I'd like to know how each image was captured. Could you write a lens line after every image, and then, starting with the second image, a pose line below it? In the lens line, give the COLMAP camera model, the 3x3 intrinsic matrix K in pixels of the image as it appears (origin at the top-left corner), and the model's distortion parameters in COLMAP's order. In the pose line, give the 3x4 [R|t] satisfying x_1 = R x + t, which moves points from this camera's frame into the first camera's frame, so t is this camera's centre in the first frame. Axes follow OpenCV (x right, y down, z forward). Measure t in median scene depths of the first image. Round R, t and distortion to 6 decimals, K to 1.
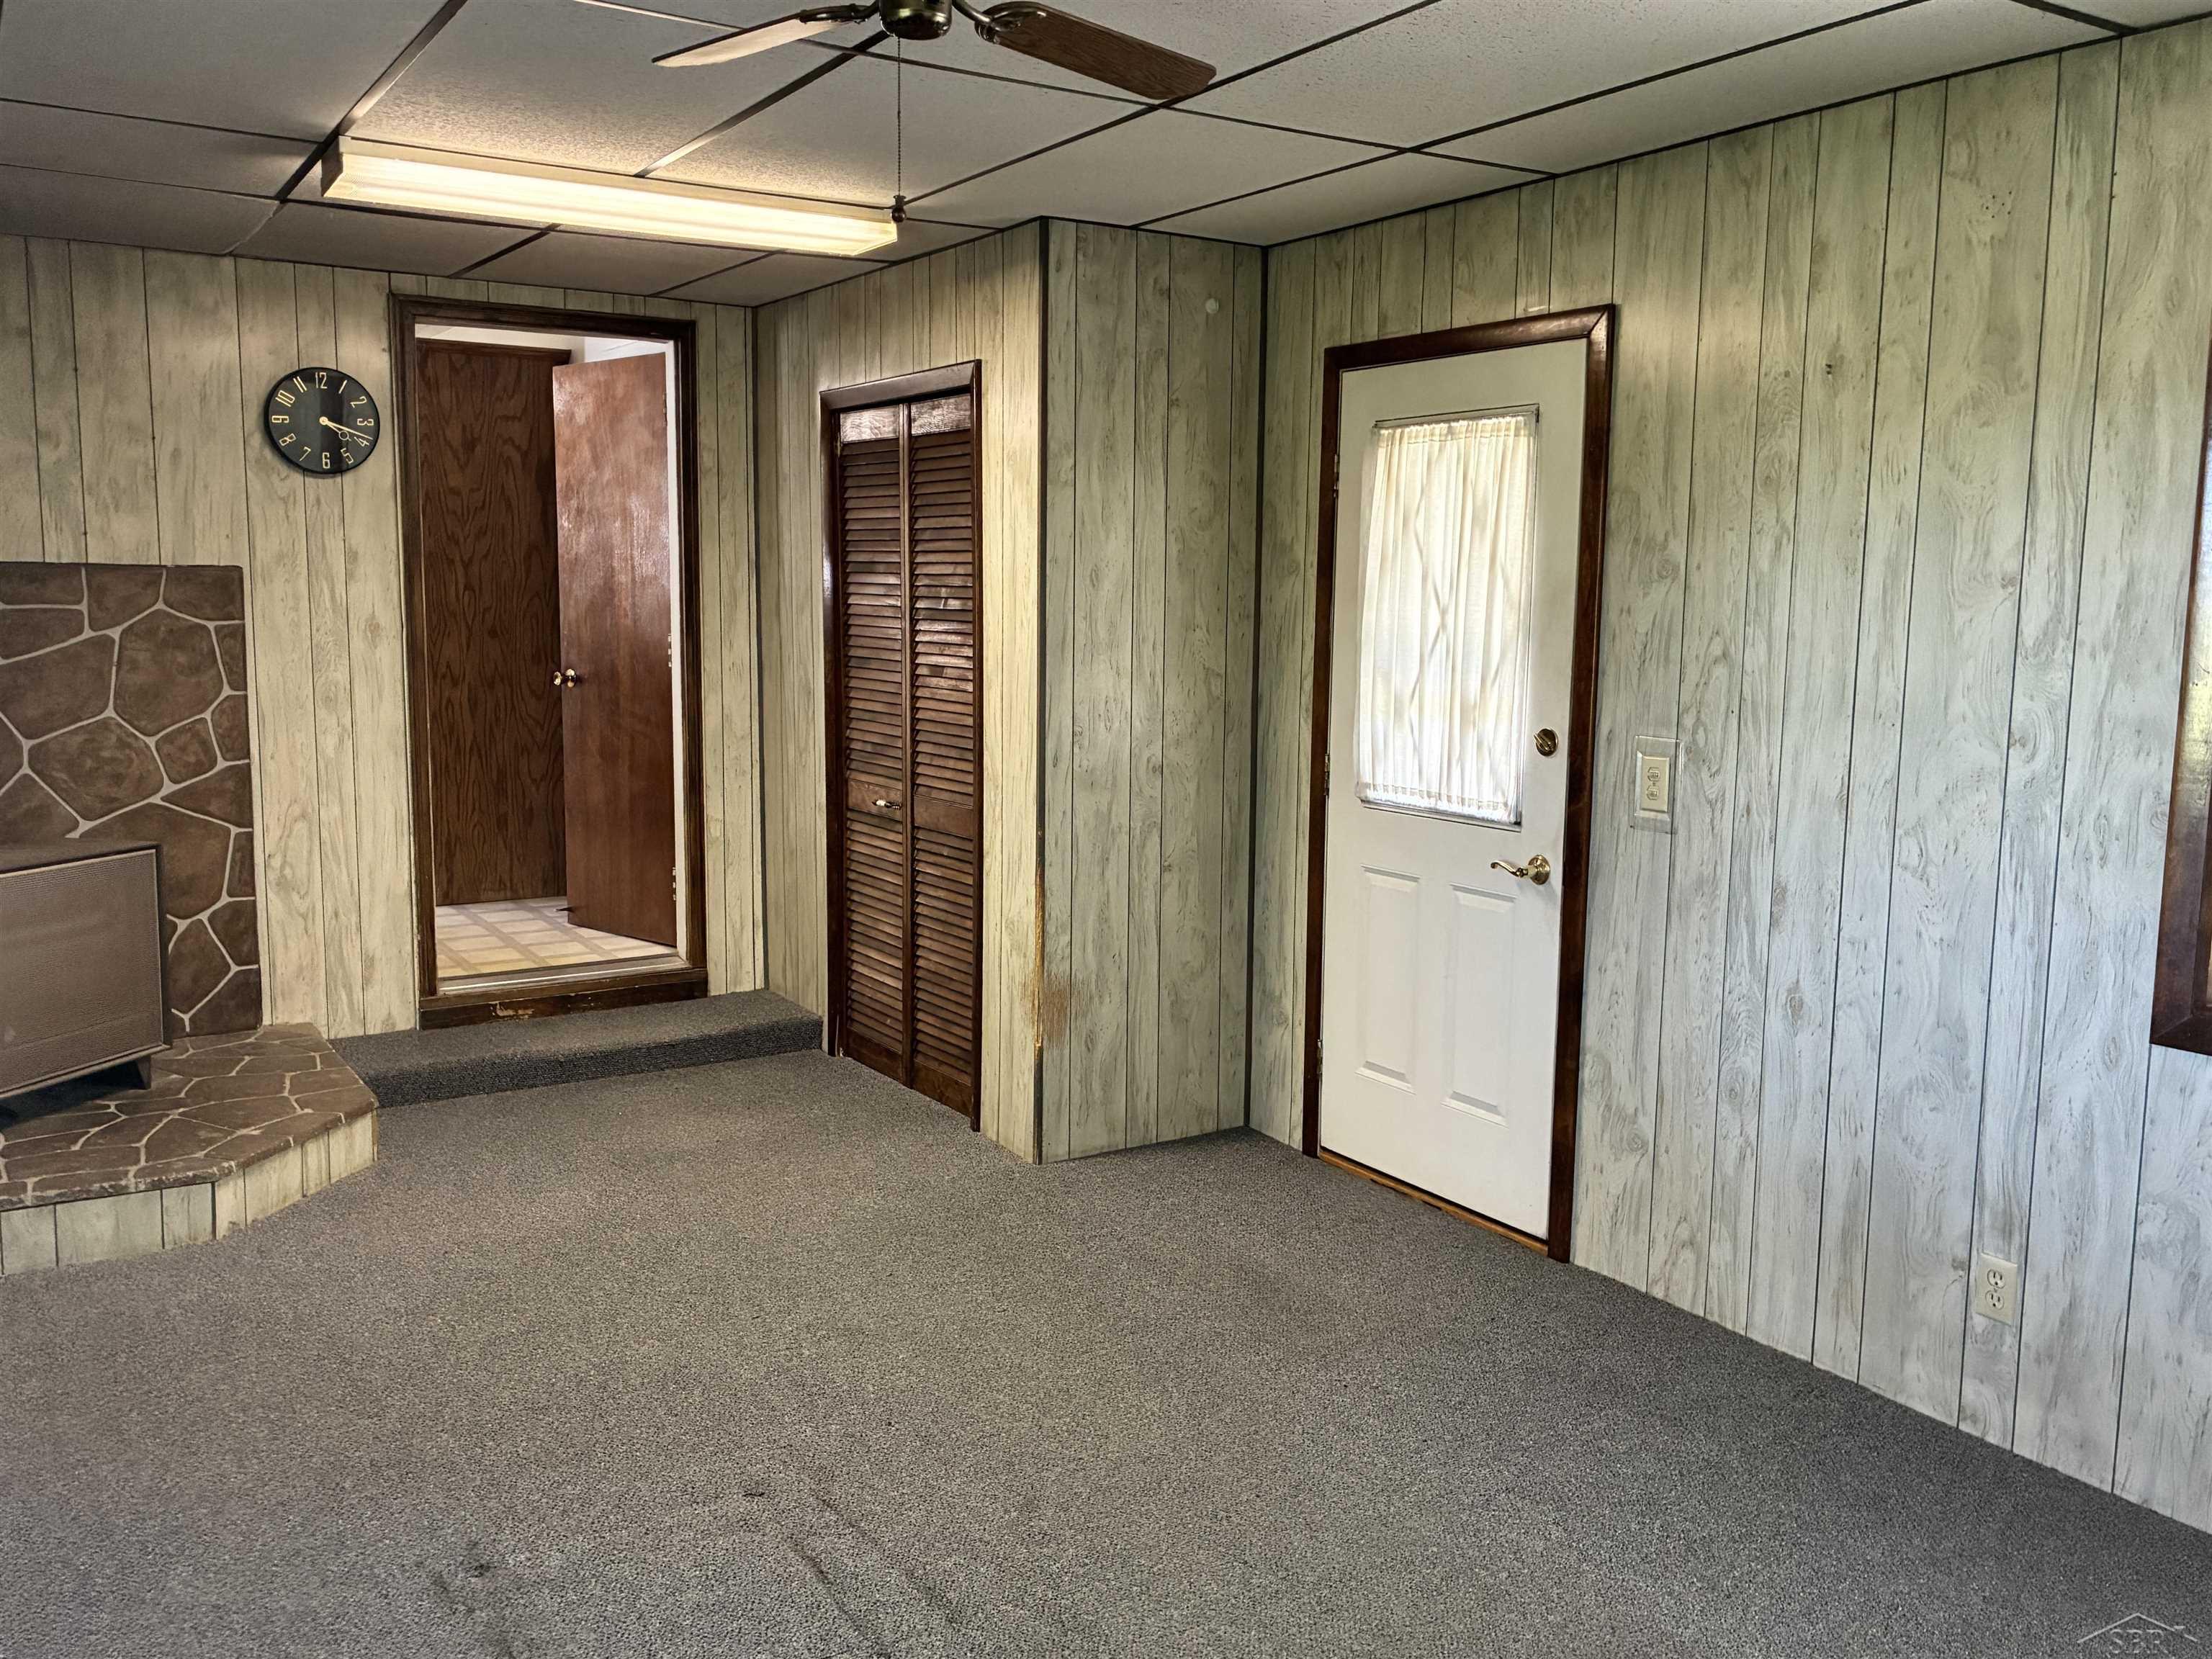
lens RADIAL K [[1812.8, 0, 1107.9], [0, 1812.8, 834.5], [0, 0, 1]] dist [0.024425, -0.017779]
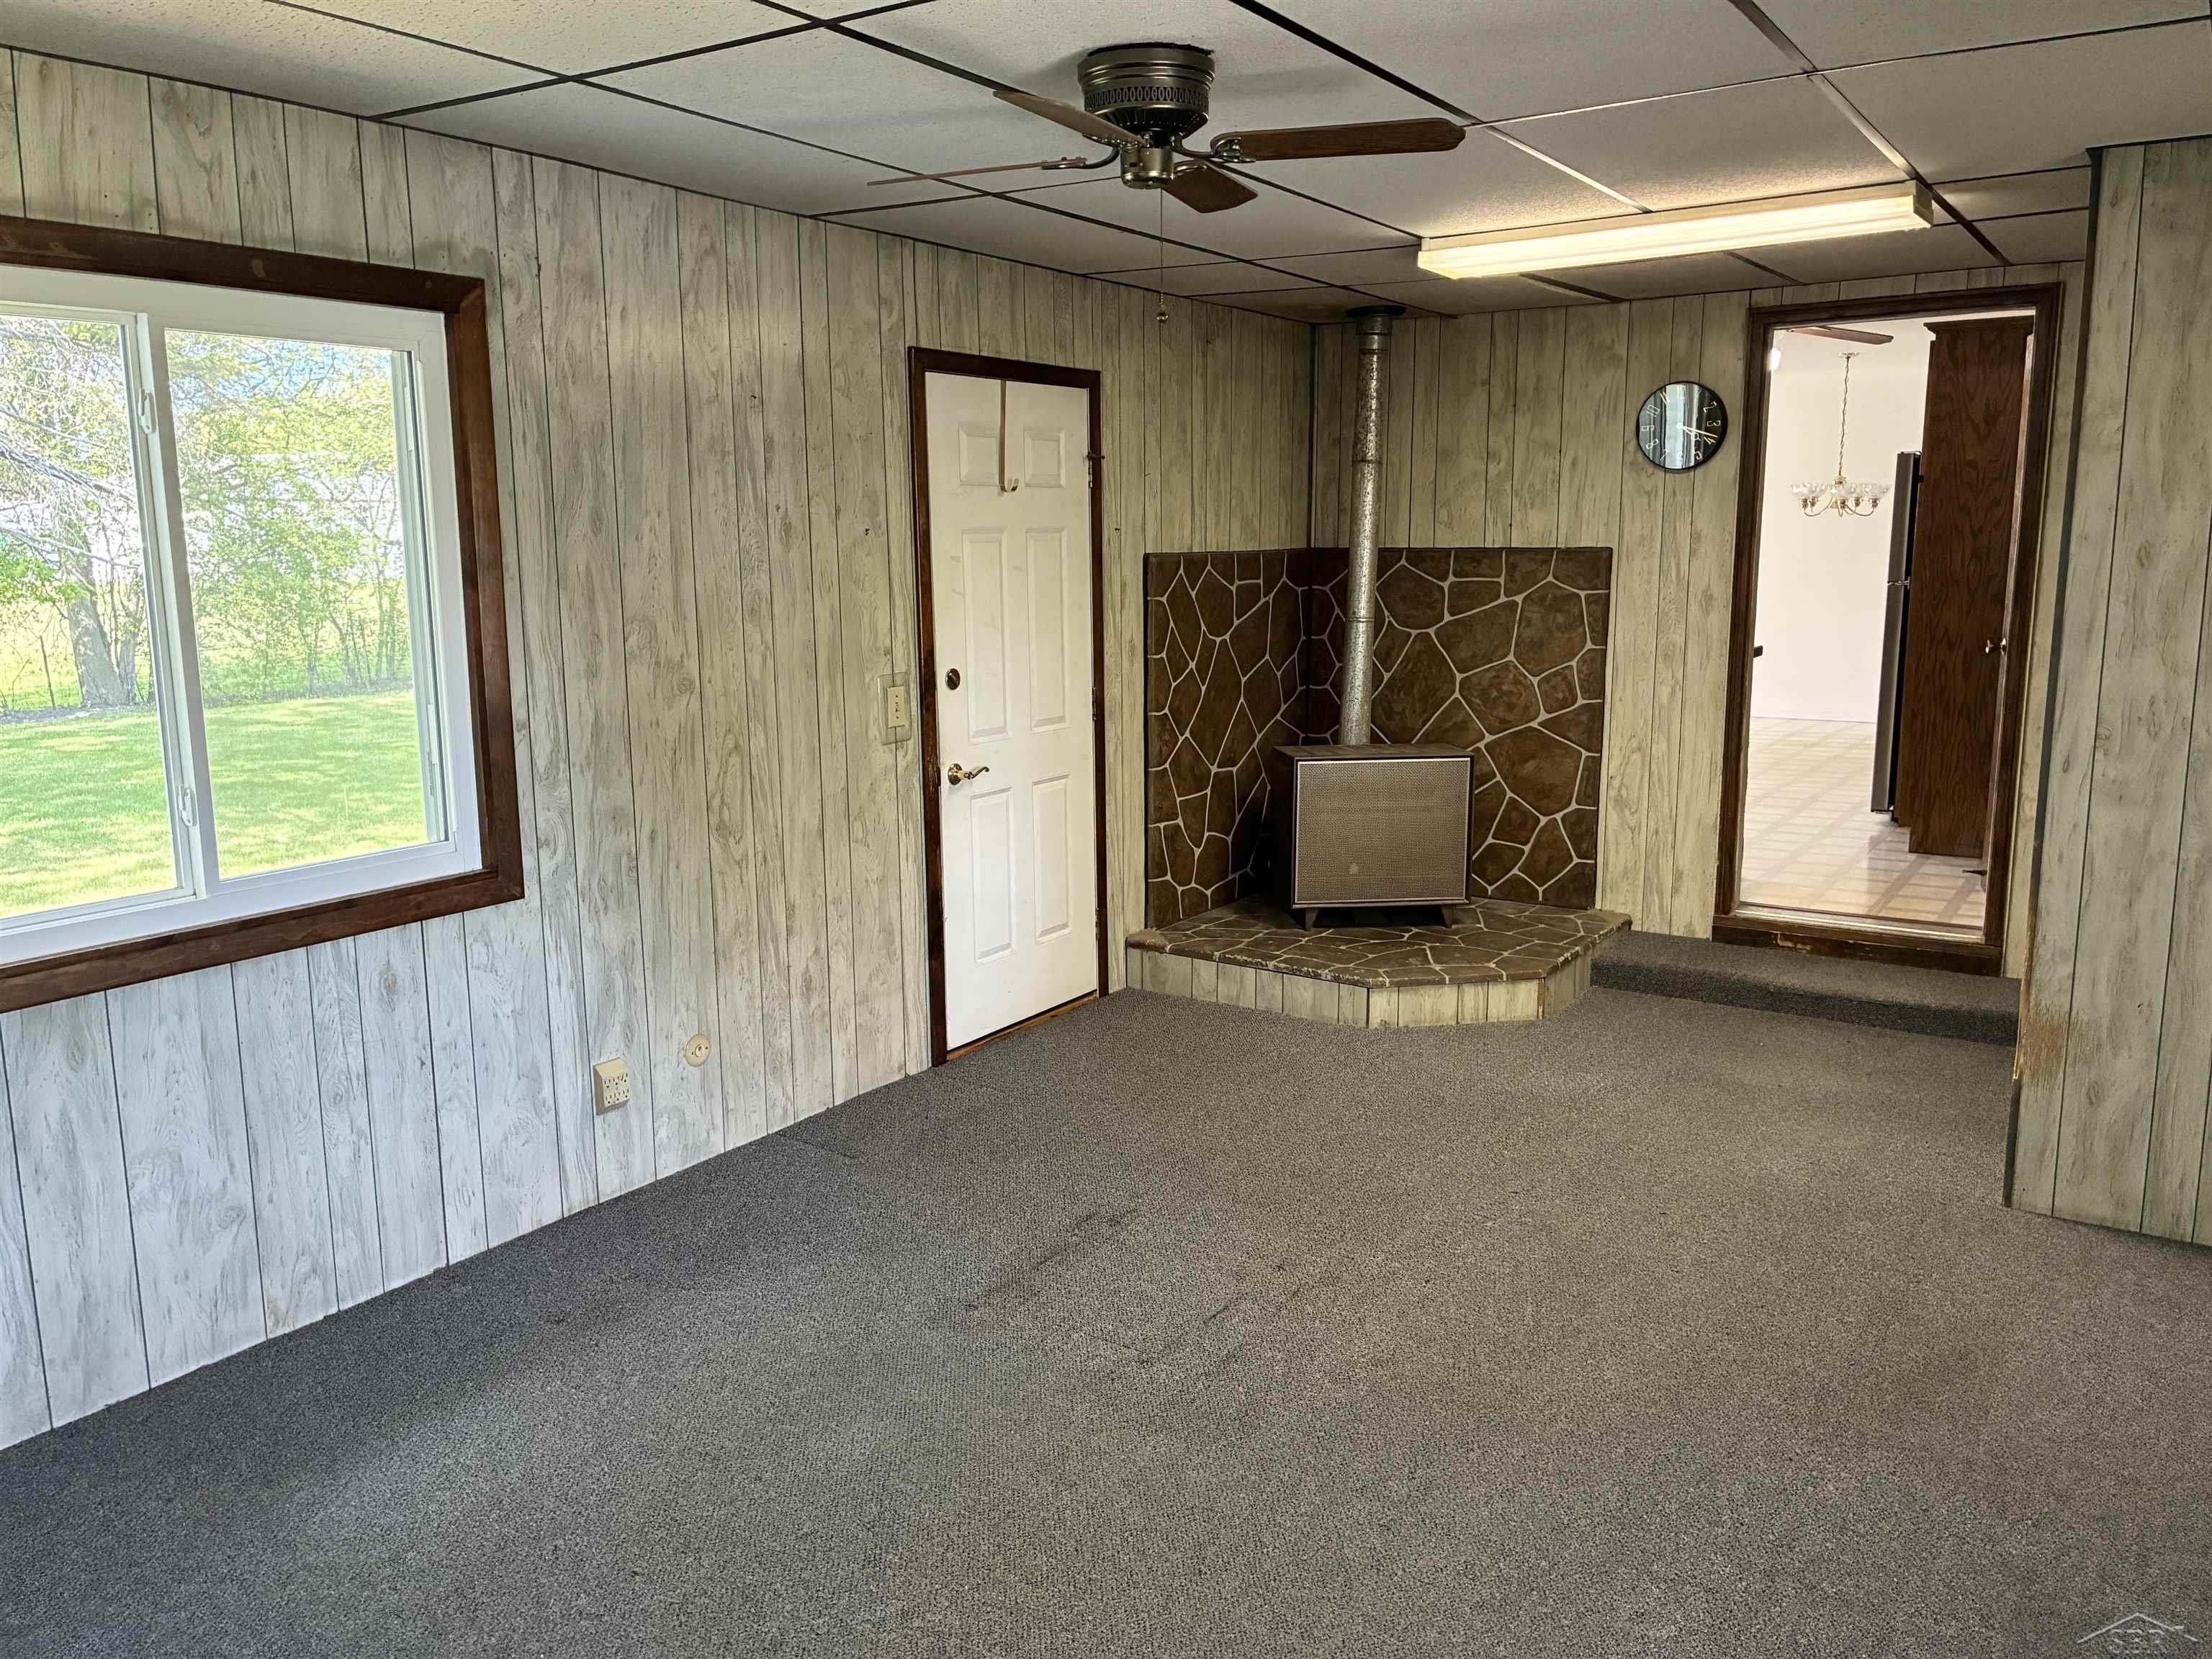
lens RADIAL K [[1679.0, 0, 1108.6], [0, 1679.0, 829.6], [0, 0, 1]] dist [0.051483, -0.067037]
pose [[0.392300, 0.146405, -0.908111, 0.491715], [-0.111507, 0.987540, 0.111041, -0.045316], [0.913054, 0.057699, 0.403737, 0.219573]]
